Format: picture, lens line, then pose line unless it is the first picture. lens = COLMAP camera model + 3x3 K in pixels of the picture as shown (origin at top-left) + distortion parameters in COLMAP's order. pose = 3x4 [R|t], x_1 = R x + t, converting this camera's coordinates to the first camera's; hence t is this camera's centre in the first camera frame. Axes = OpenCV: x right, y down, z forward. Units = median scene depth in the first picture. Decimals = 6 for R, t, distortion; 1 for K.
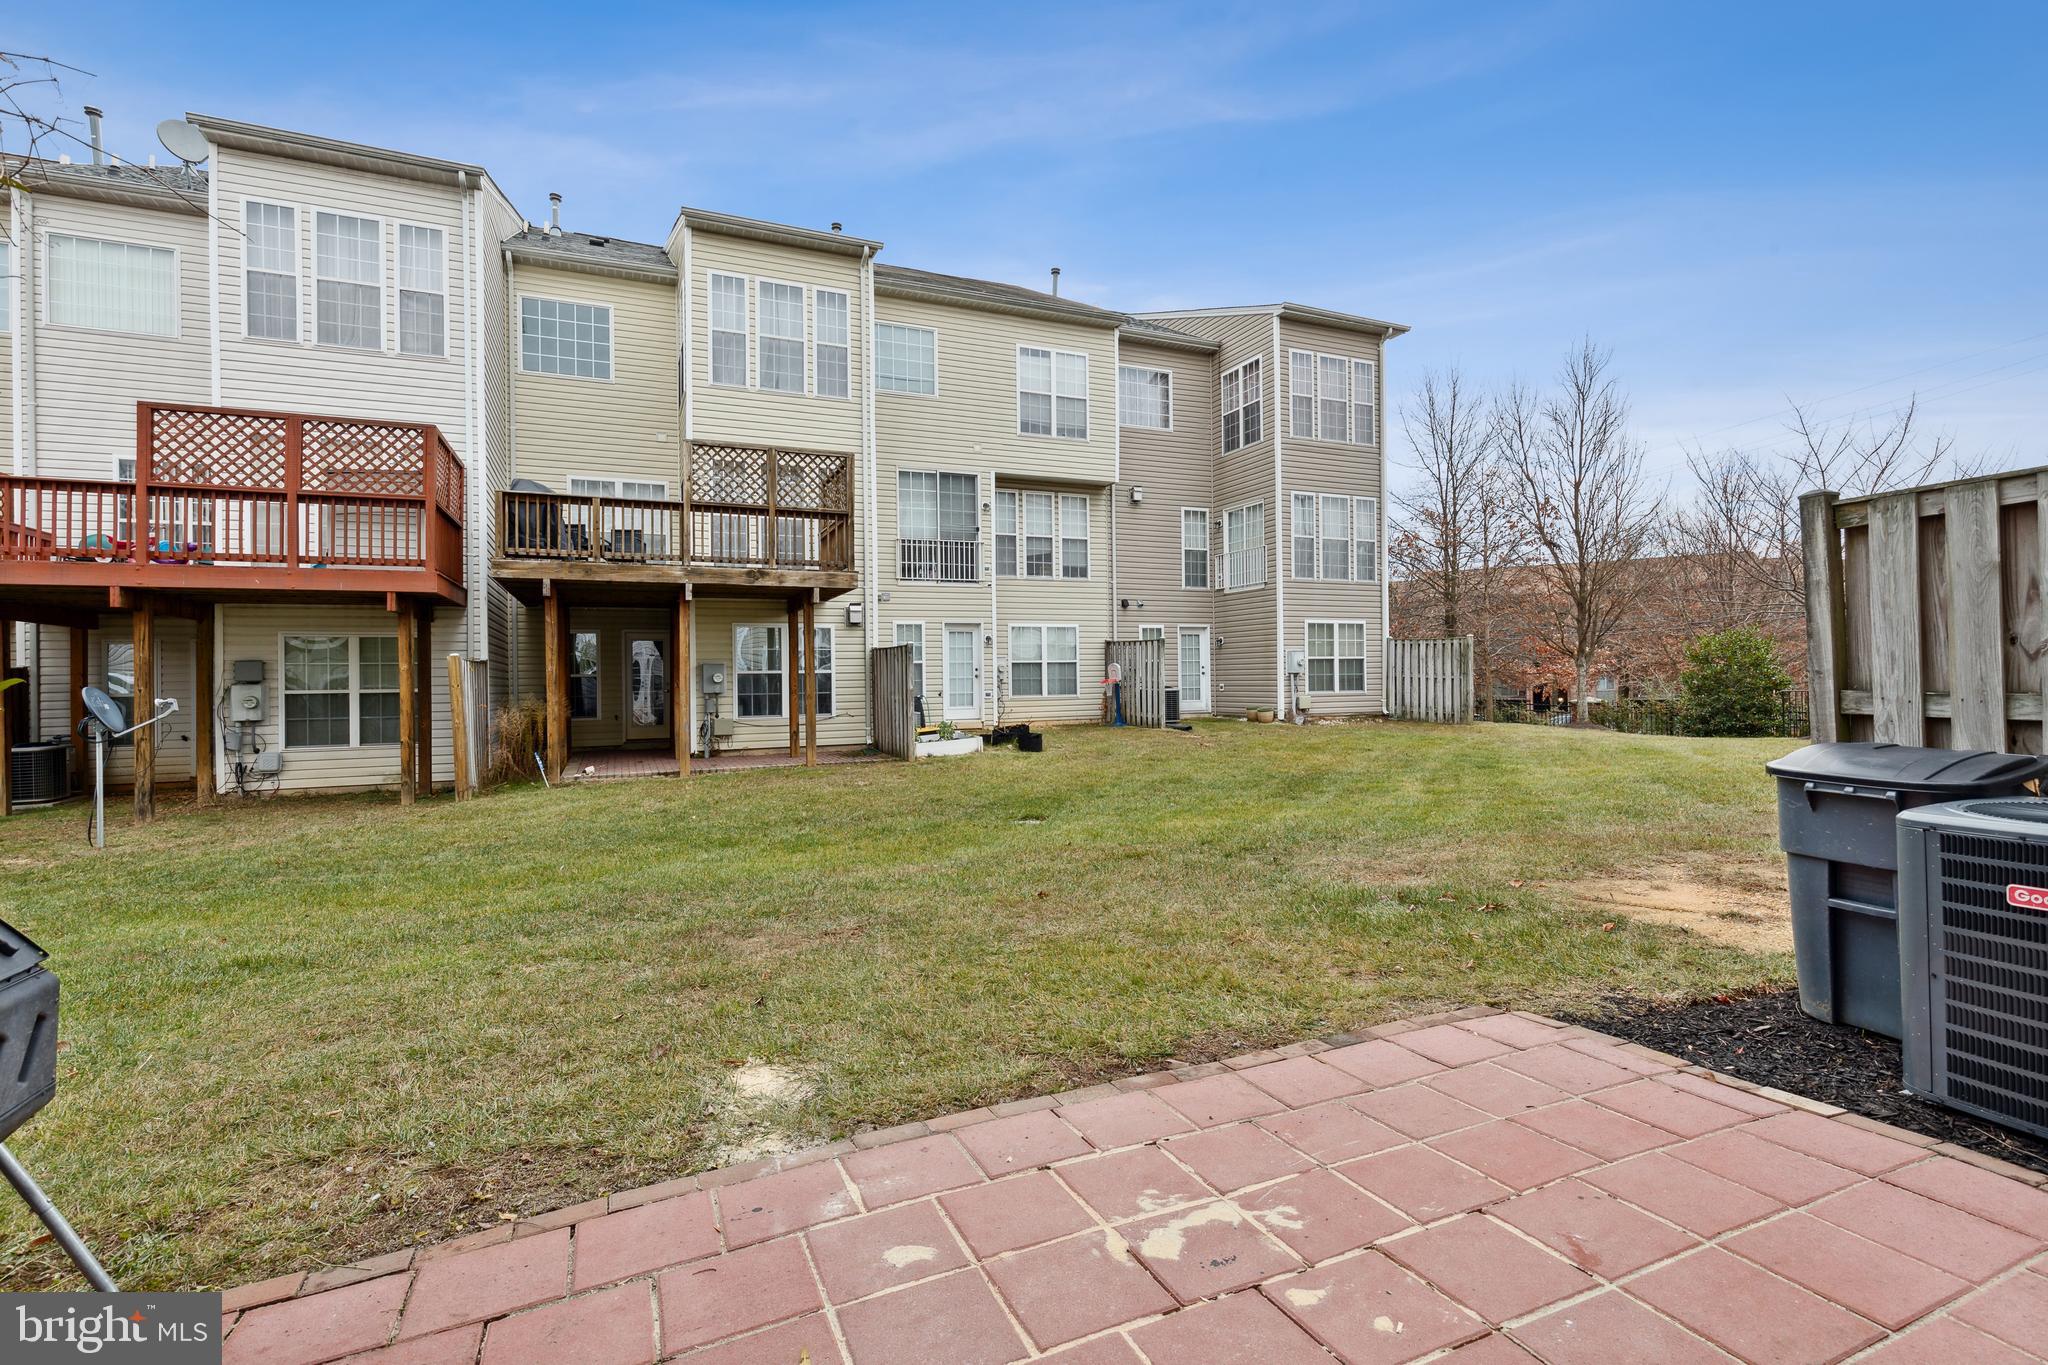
lens RADIAL K [[964.7, 0, 1022.9], [0, 964.7, 675.5], [0, 0, 1]] dist [0.011065, -0.000920]
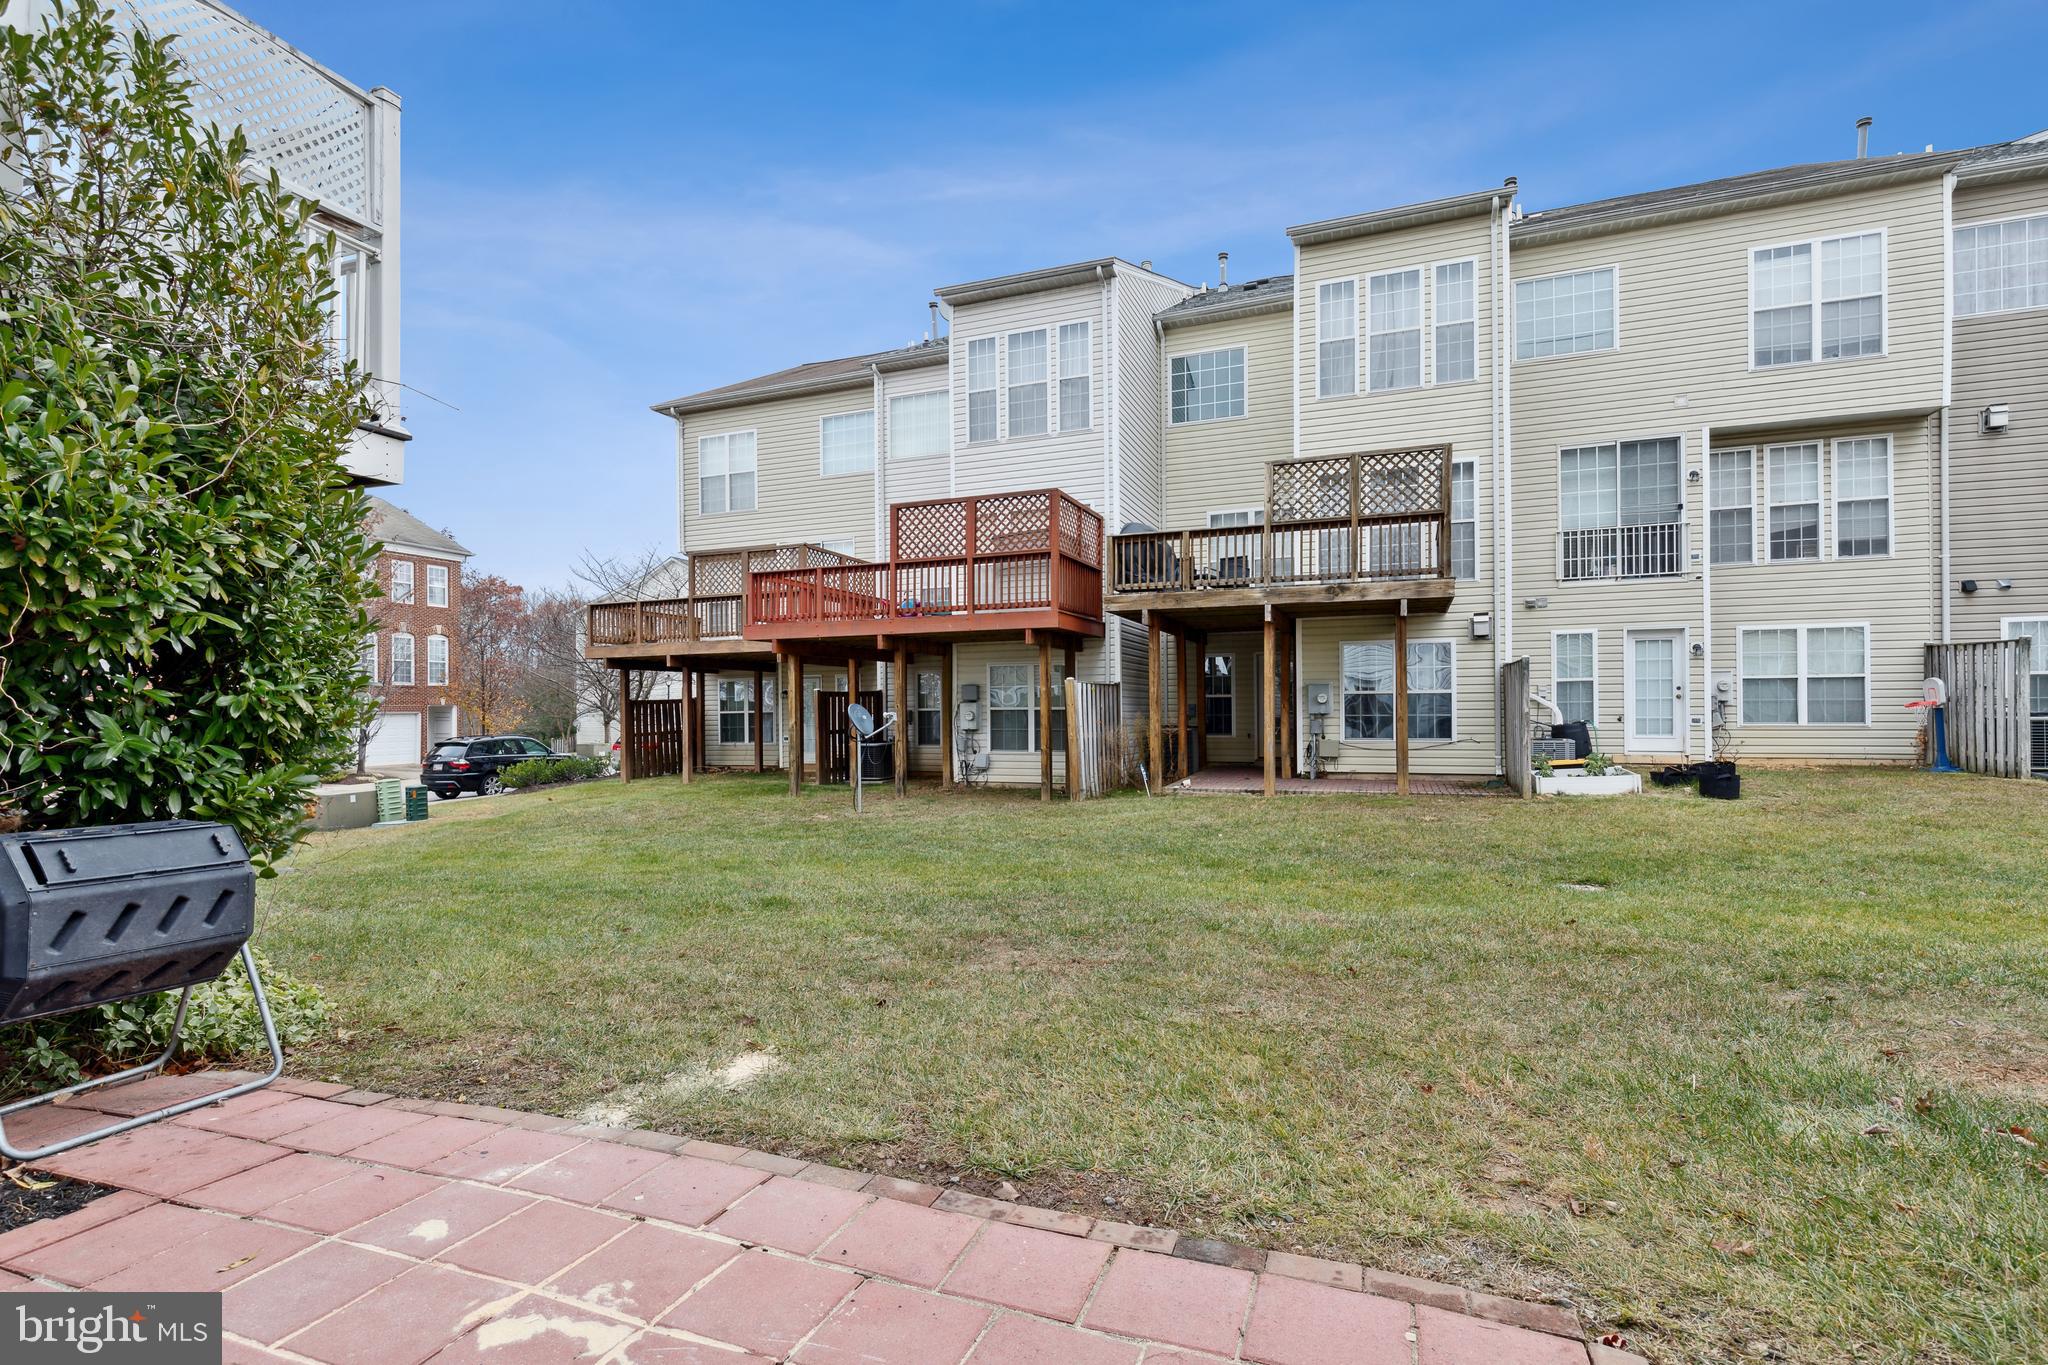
lens RADIAL K [[951.5, 0, 1015.5], [0, 951.5, 708.0], [0, 0, 1]] dist [0.007487, -0.000532]
pose [[0.703804, 0.009140, -0.710335, 0.151266], [0.000603, 0.999909, 0.013463, -0.000808], [0.710394, -0.009904, 0.703735, 0.097451]]
